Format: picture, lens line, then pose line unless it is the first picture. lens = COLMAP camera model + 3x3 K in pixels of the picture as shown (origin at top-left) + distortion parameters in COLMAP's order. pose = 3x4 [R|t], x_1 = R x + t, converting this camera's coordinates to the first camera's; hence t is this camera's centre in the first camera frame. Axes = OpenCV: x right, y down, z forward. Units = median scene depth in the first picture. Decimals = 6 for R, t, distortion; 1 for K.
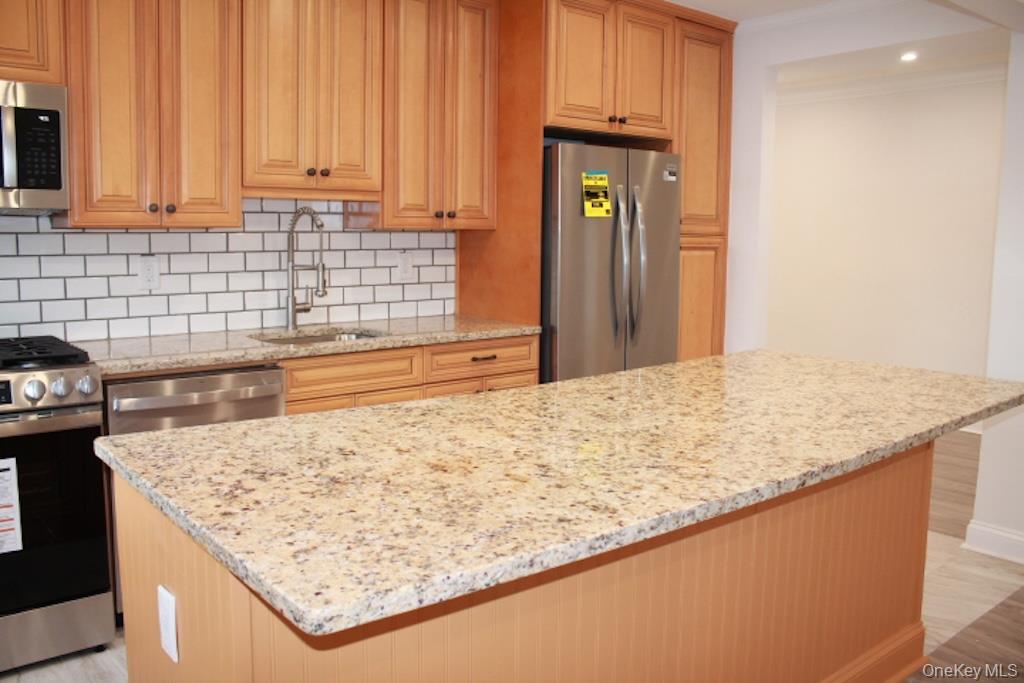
lens RADIAL K [[854.4, 0, 505.6], [0, 854.4, 331.2], [0, 0, 1]] dist [-0.160870, 0.132134]
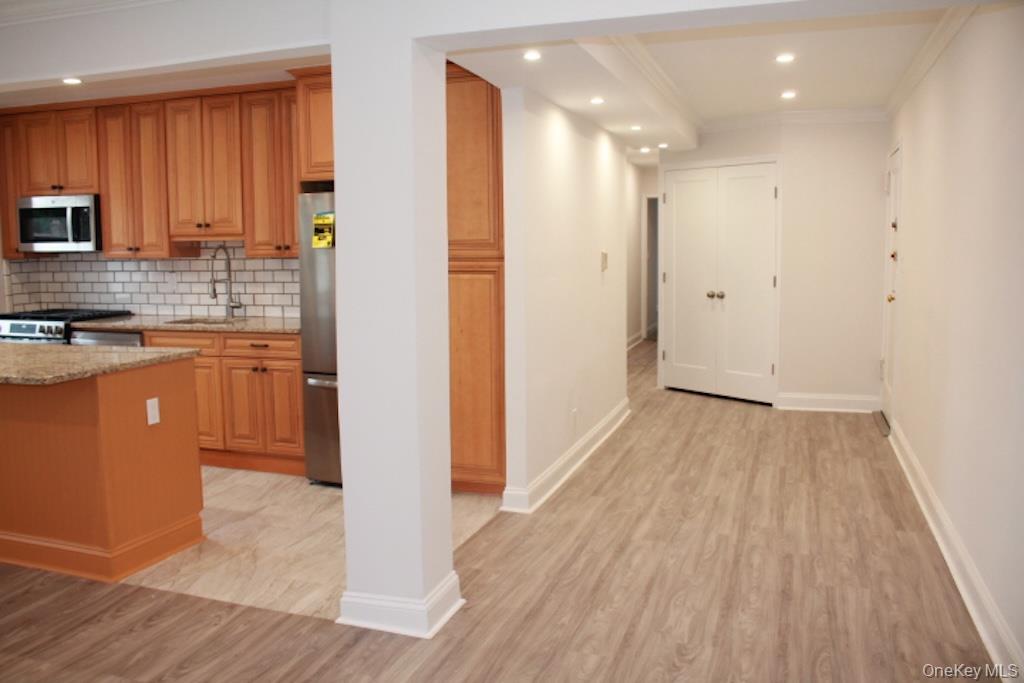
lens RADIAL K [[854.4, 0, 505.6], [0, 854.4, 331.2], [0, 0, 1]] dist [-0.160870, 0.132134]
pose [[0.525232, 0.075123, -0.847637, 1.505359], [-0.084027, 0.995806, 0.036188, -0.085553], [0.846801, 0.052217, 0.529341, 0.617291]]
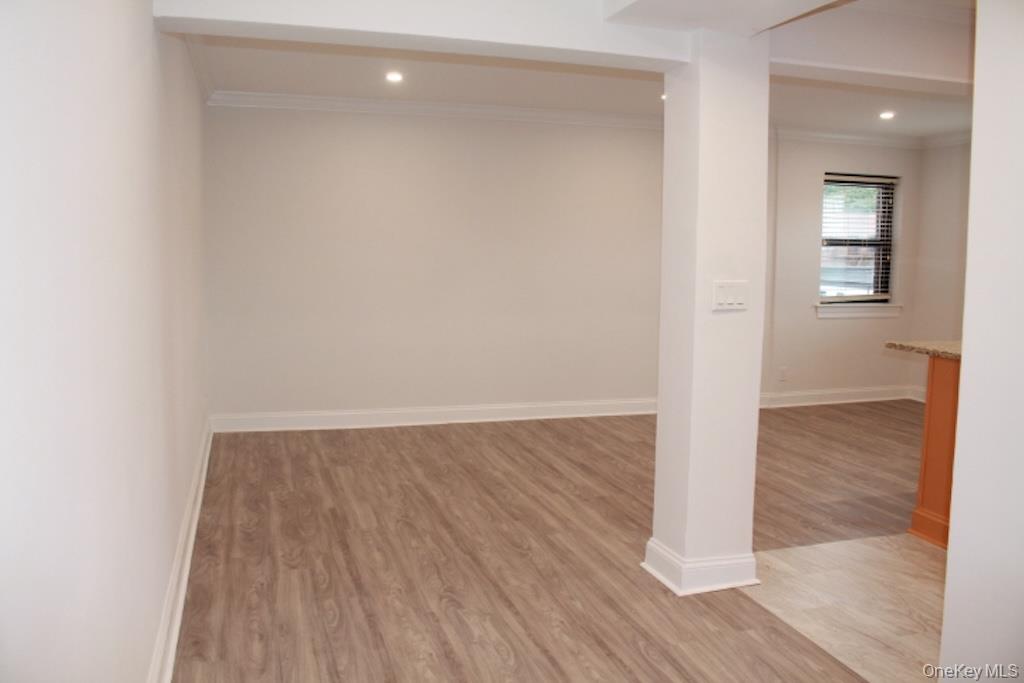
lens RADIAL K [[854.4, 0, 505.6], [0, 854.4, 331.2], [0, 0, 1]] dist [-0.160870, 0.132134]
pose [[-0.924687, -0.057429, 0.376372, 0.502449], [0.022878, 0.978391, 0.205495, -0.244233], [-0.380041, 0.198629, -0.903391, 2.026644]]
